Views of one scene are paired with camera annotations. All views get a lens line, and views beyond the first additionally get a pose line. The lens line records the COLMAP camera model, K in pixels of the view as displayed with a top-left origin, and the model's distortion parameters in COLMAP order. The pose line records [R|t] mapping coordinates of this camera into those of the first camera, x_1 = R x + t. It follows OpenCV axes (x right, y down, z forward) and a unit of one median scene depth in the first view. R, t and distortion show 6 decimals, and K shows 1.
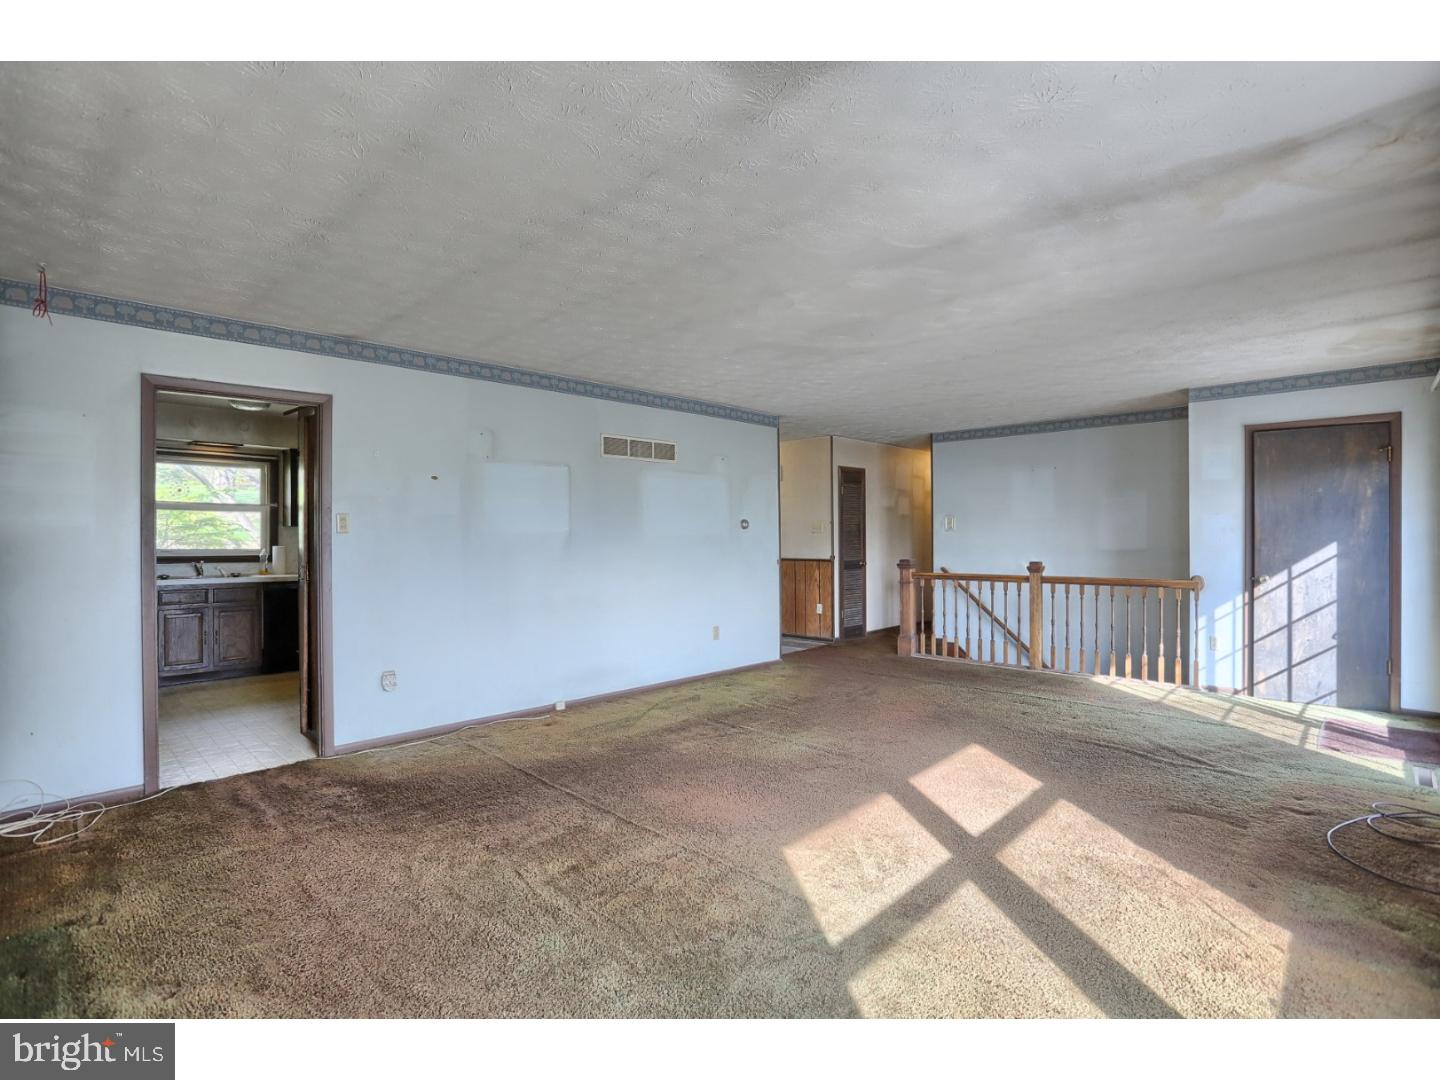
lens RADIAL K [[687.6, 0, 717.5], [0, 687.6, 536.7], [0, 0, 1]] dist [-0.070299, 0.023674]
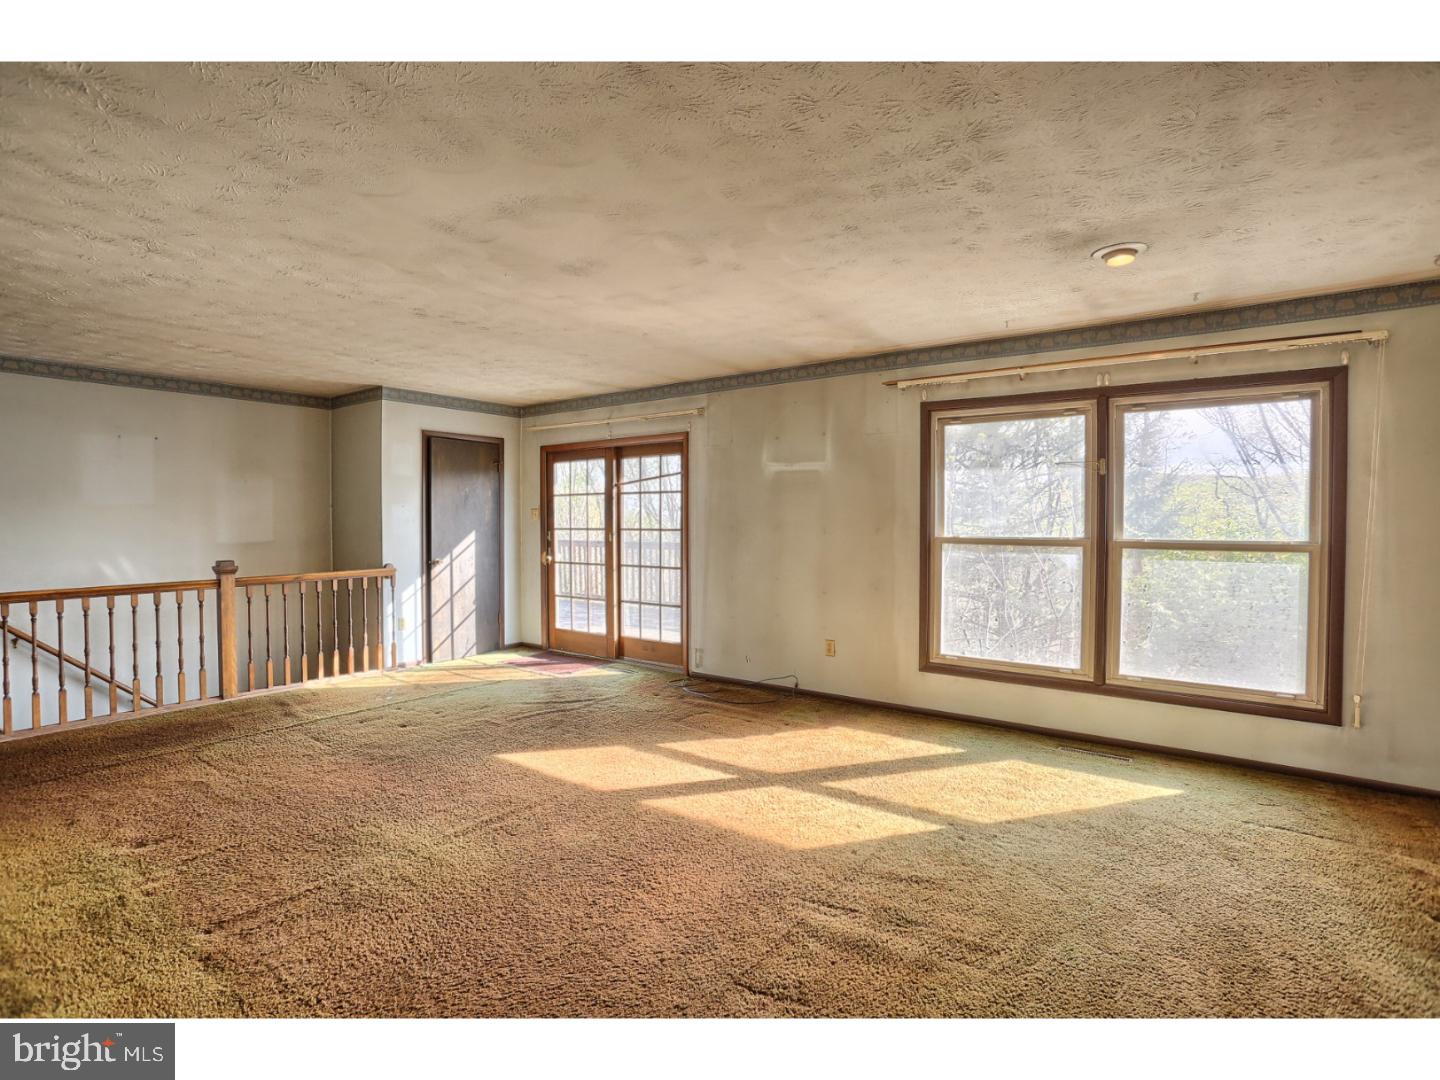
lens RADIAL K [[687.6, 0, 717.5], [0, 687.6, 536.7], [0, 0, 1]] dist [-0.070299, 0.023674]
pose [[-0.114908, -0.019172, 0.993191, -0.452089], [0.006211, 0.999780, 0.020017, -0.003209], [-0.993357, 0.008469, -0.114764, 0.651537]]
